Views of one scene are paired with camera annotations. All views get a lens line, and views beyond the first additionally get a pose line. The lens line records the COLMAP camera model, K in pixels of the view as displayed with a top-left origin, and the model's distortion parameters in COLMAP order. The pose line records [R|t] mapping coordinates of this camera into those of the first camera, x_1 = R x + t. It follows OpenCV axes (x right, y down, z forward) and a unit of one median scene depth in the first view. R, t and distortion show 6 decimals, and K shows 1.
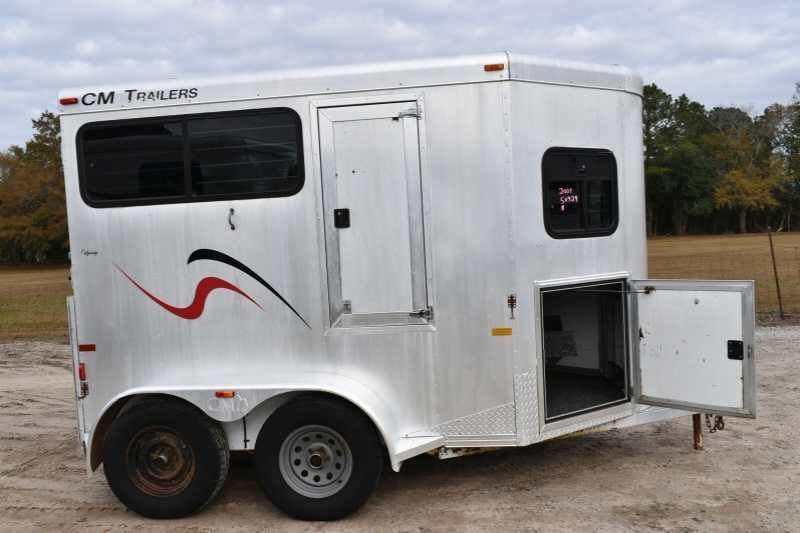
lens RADIAL K [[704.6, 0, 400.1], [0, 704.6, 268.6], [0, 0, 1]] dist [-0.016507, -0.003504]
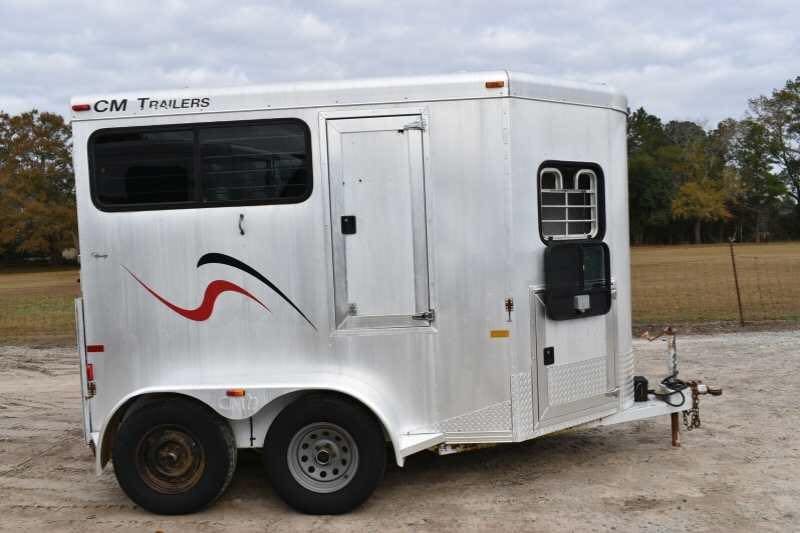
lens RADIAL K [[704.6, 0, 400.1], [0, 704.6, 268.6], [0, 0, 1]] dist [-0.016507, -0.003504]
pose [[0.998426, 0.008003, 0.055516, -0.062560], [-0.007424, 0.999916, -0.010627, 0.004004], [-0.055597, 0.010198, 0.998401, -0.048051]]
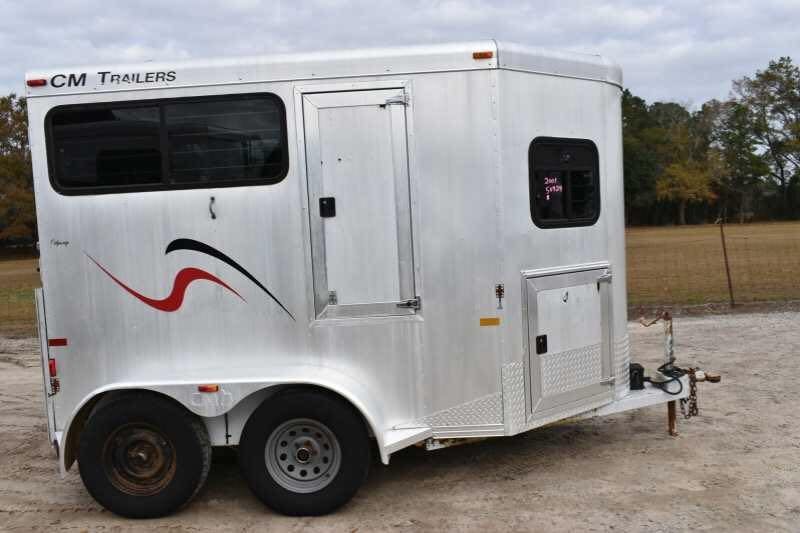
lens RADIAL K [[703.7, 0, 399.5], [0, 703.7, 268.1], [0, 0, 1]] dist [-0.015583, -0.006449]
pose [[0.997243, -0.002989, 0.074146, -0.054654], [0.002114, 0.999927, 0.011876, 0.001657], [-0.074176, -0.011687, 0.997177, 0.017520]]
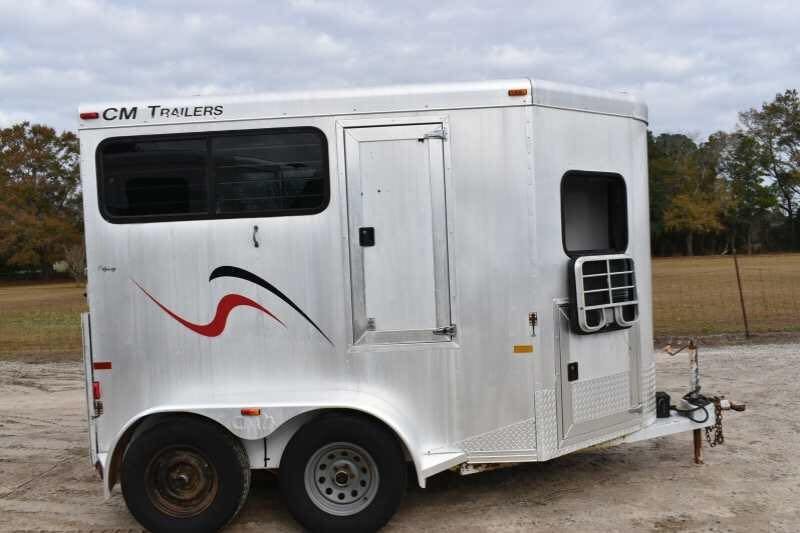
lens RADIAL K [[704.6, 0, 400.1], [0, 704.6, 268.6], [0, 0, 1]] dist [-0.016507, -0.003504]
pose [[0.997734, 0.007264, 0.066886, -0.100427], [-0.005386, 0.999587, -0.028211, 0.002633], [-0.067063, 0.027786, 0.997362, -0.011795]]
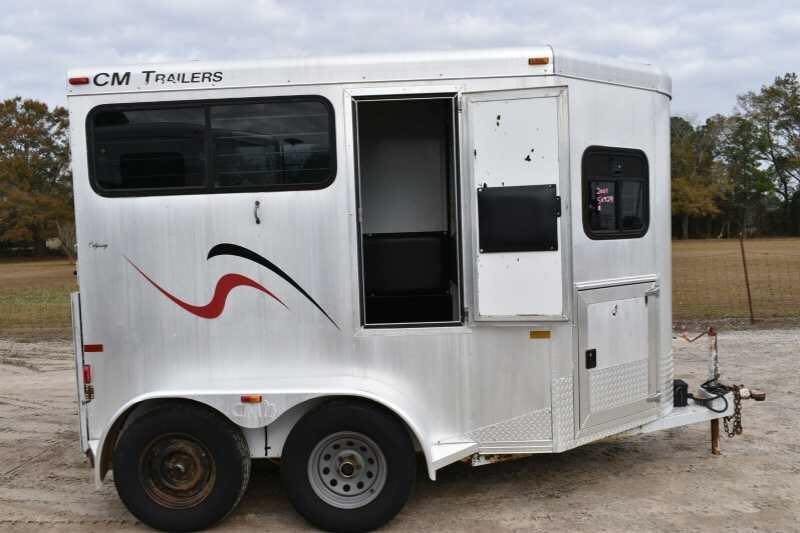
lens RADIAL K [[704.6, 0, 400.1], [0, 704.6, 268.6], [0, 0, 1]] dist [-0.016507, -0.003504]
pose [[0.997055, 0.015335, 0.075141, -0.117775], [-0.015333, 0.999882, -0.000598, 0.002388], [-0.075142, -0.000556, 0.997173, 0.048035]]
